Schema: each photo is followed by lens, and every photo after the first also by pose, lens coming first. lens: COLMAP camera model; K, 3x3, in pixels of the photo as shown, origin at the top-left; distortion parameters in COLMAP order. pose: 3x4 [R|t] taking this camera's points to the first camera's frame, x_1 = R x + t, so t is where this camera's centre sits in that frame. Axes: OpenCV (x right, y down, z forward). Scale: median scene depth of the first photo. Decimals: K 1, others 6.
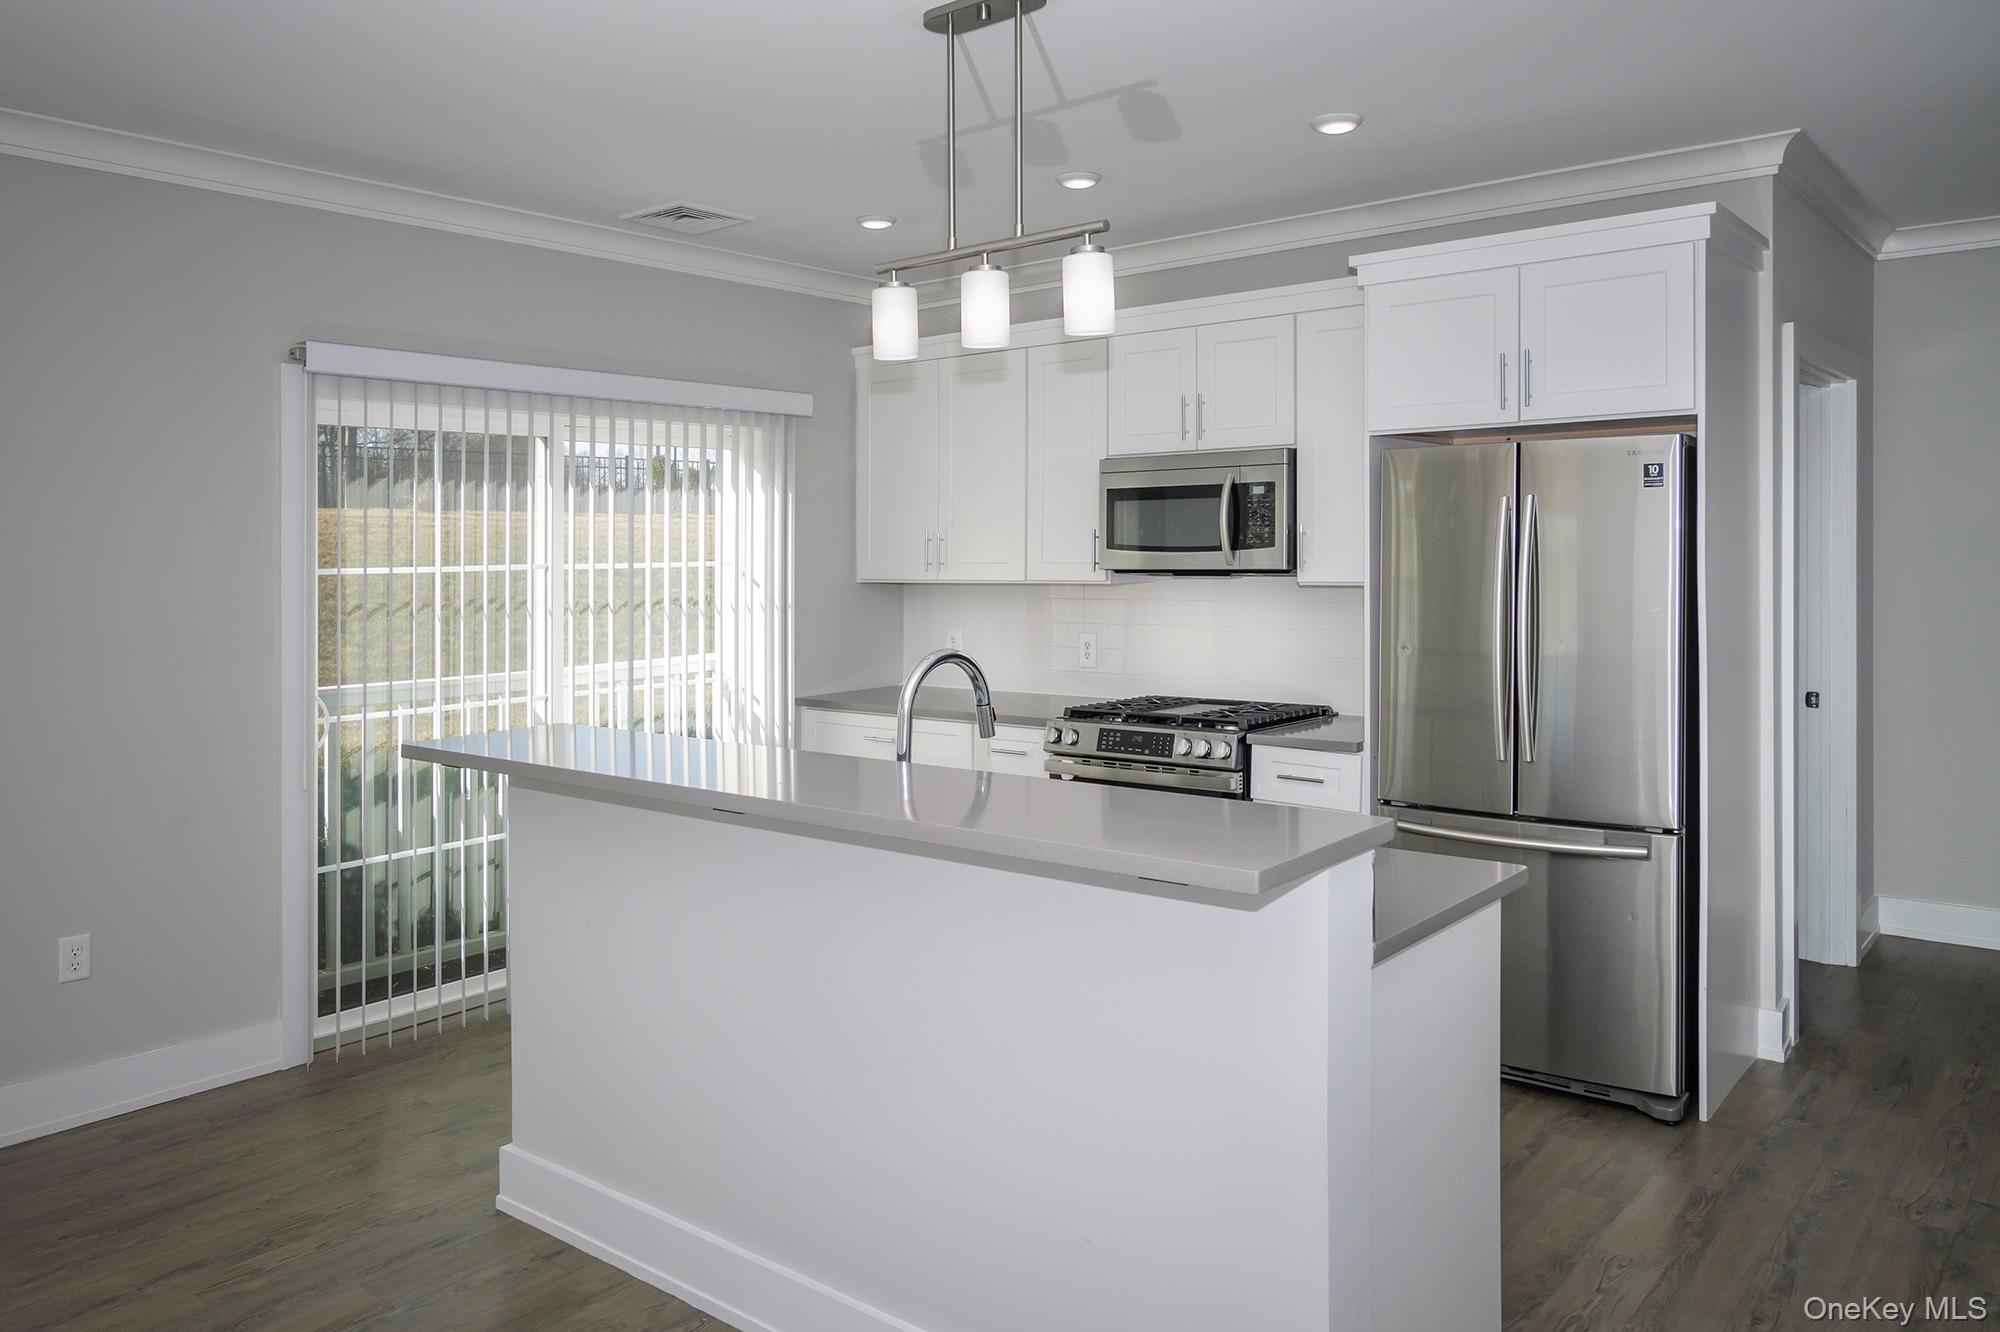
lens RADIAL K [[1345.5, 0, 1061.8], [0, 1345.5, 553.1], [0, 0, 1]] dist [0.006866, 0.000991]
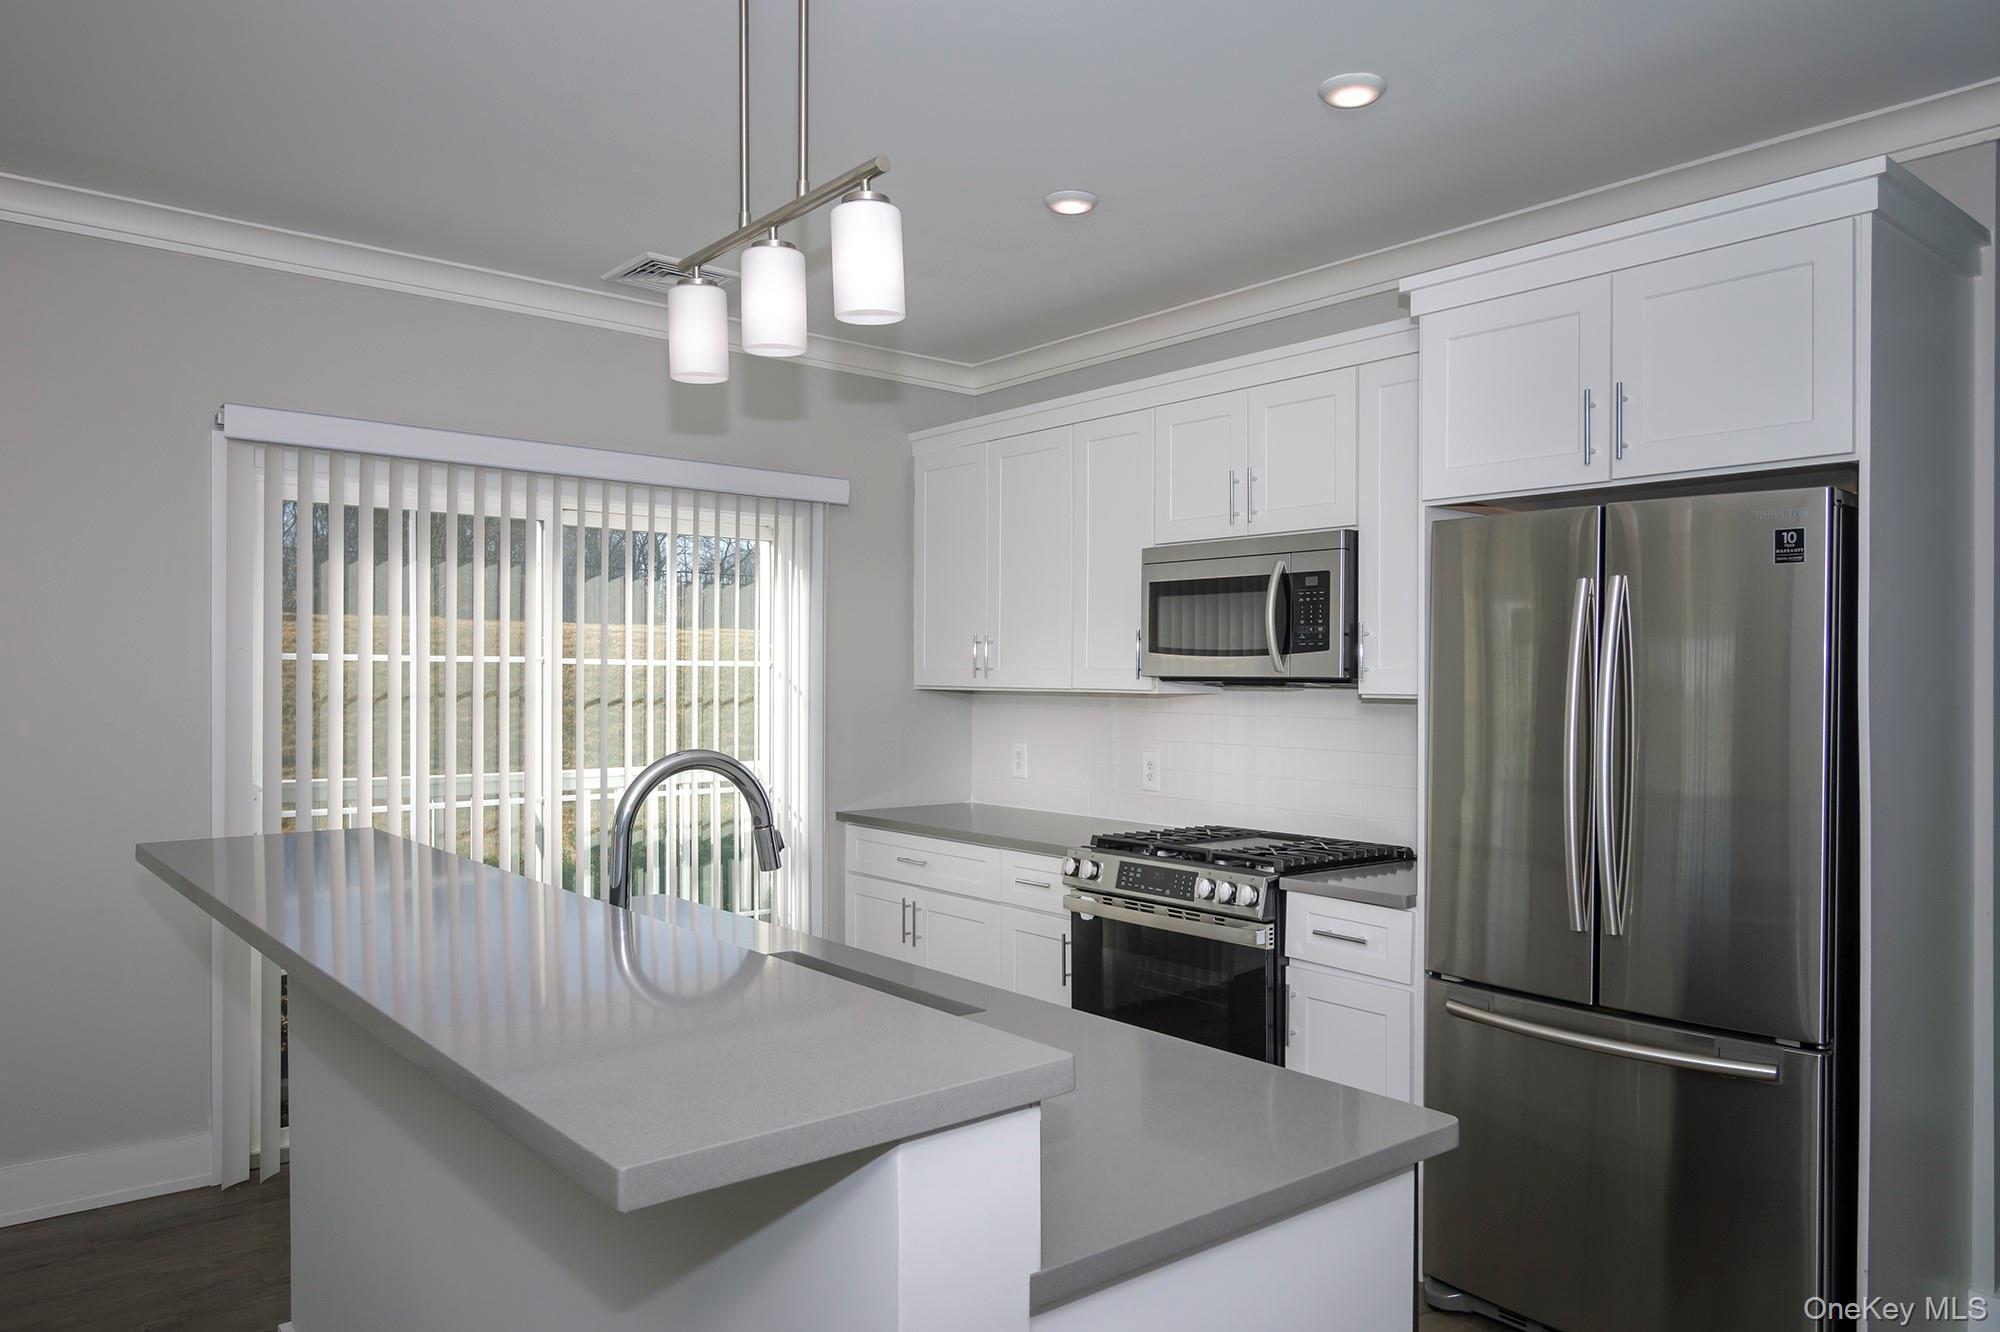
lens RADIAL K [[1345.5, 0, 1002.6], [0, 1345.5, 650.5], [0, 0, 1]] dist [0.006866, 0.000991]
pose [[0.982486, 0.018851, -0.185381, 0.115450], [-0.022113, 0.999635, -0.015544, 0.012673], [0.185020, 0.019371, 0.982544, 0.156506]]
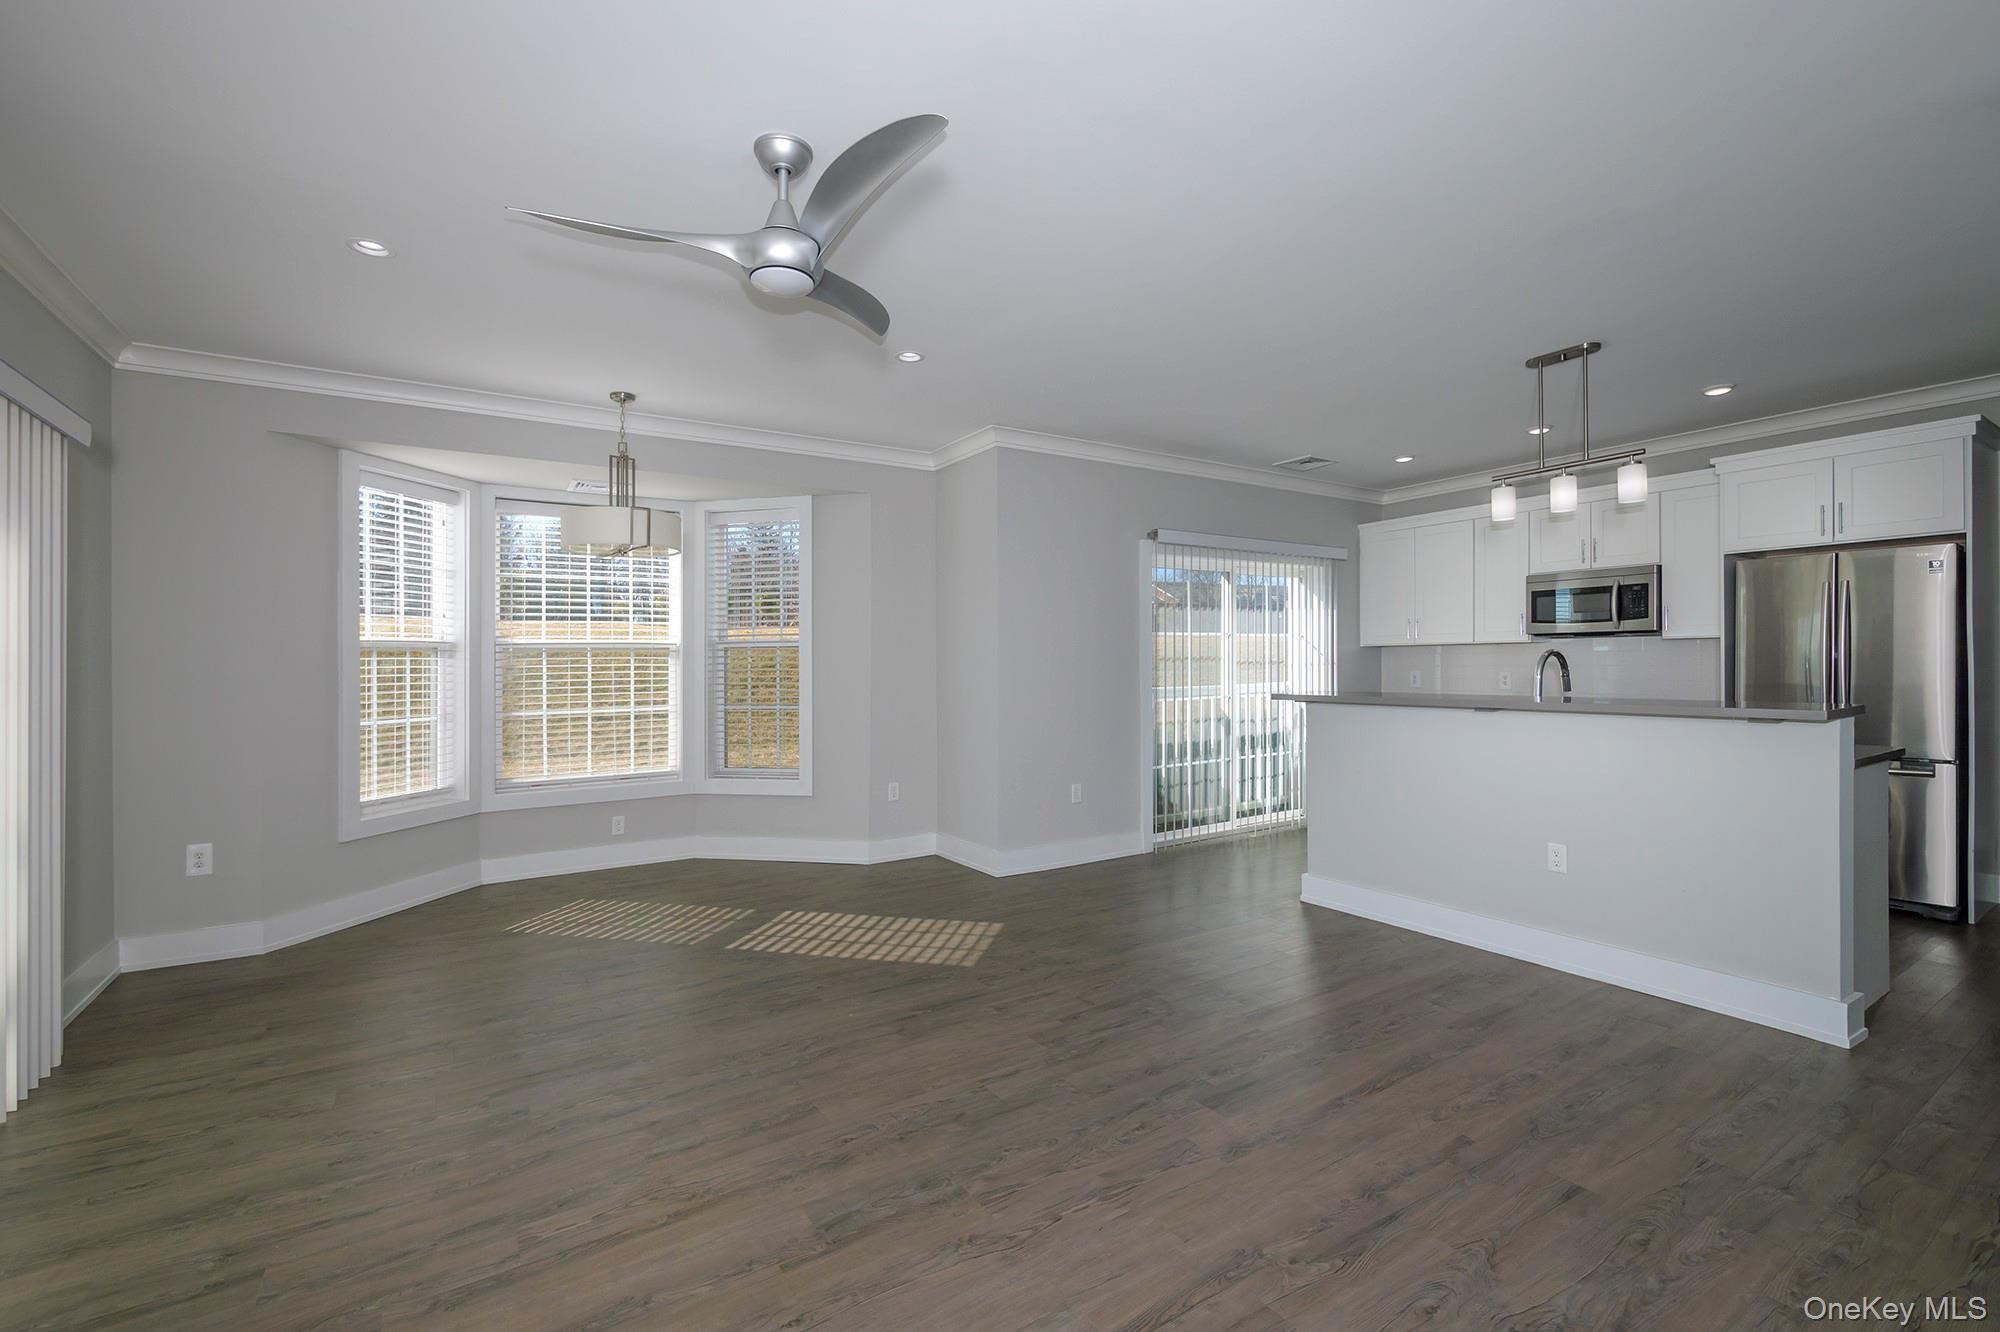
lens RADIAL K [[852.2, 0, 1030.3], [0, 852.2, 667.5], [0, 0, 1]] dist [0.015844, -0.001405]
pose [[0.961081, 0.003425, -0.276245, -0.336709], [-0.003791, 0.999992, -0.000792, 0.068086], [0.276241, 0.001809, 0.961087, -0.376578]]
